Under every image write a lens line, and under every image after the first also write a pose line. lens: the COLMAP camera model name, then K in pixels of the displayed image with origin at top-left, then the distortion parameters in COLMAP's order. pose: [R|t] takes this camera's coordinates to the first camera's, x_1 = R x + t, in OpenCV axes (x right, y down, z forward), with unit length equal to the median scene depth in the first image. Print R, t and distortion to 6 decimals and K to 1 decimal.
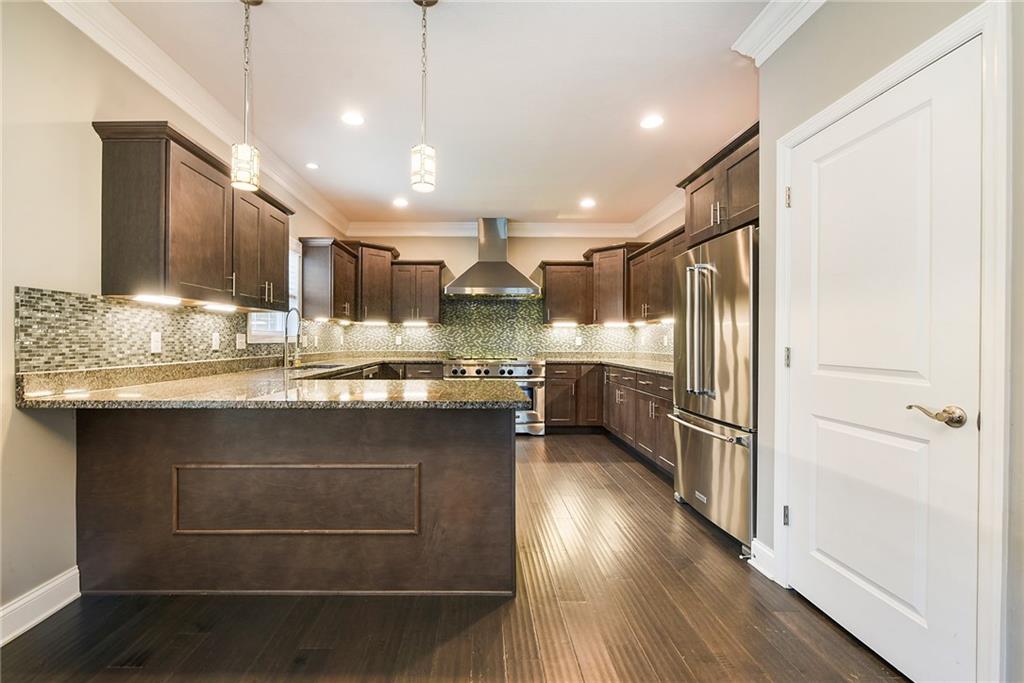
lens RADIAL K [[420.8, 0, 513.3], [0, 420.8, 348.8], [0, 0, 1]] dist [-0.003991, -0.001618]
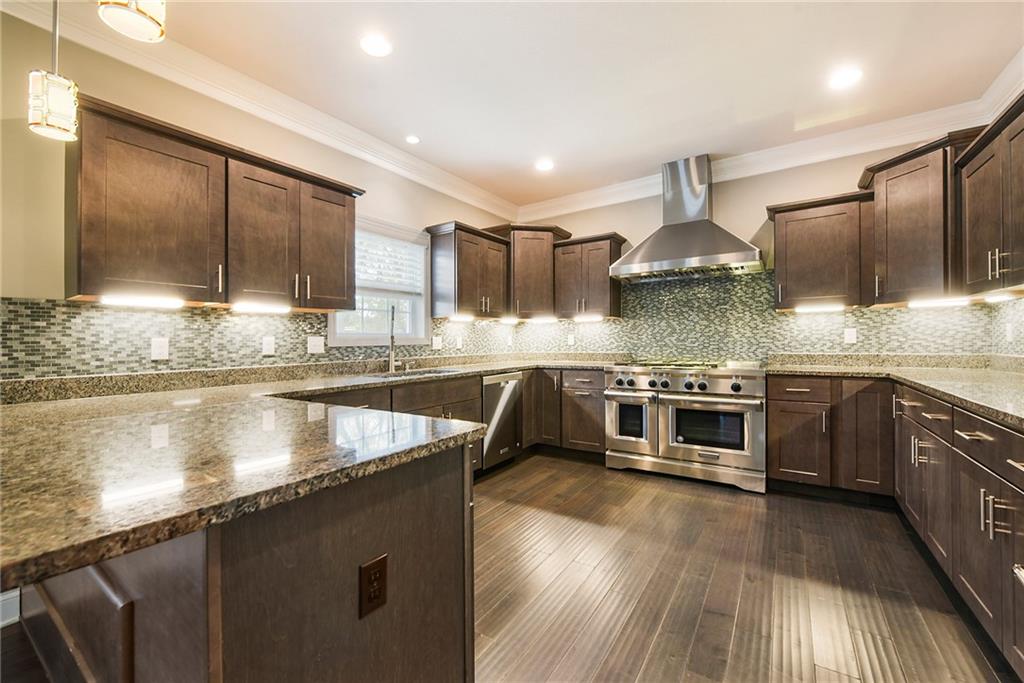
lens RADIAL K [[420.8, 0, 527.3], [0, 420.8, 346.1], [0, 0, 1]] dist [-0.003991, -0.001618]
pose [[0.810551, -0.006580, -0.585630, 0.154068], [0.005337, 0.999978, -0.003850, -0.005328], [0.585643, -0.000005, 0.810569, 0.320201]]
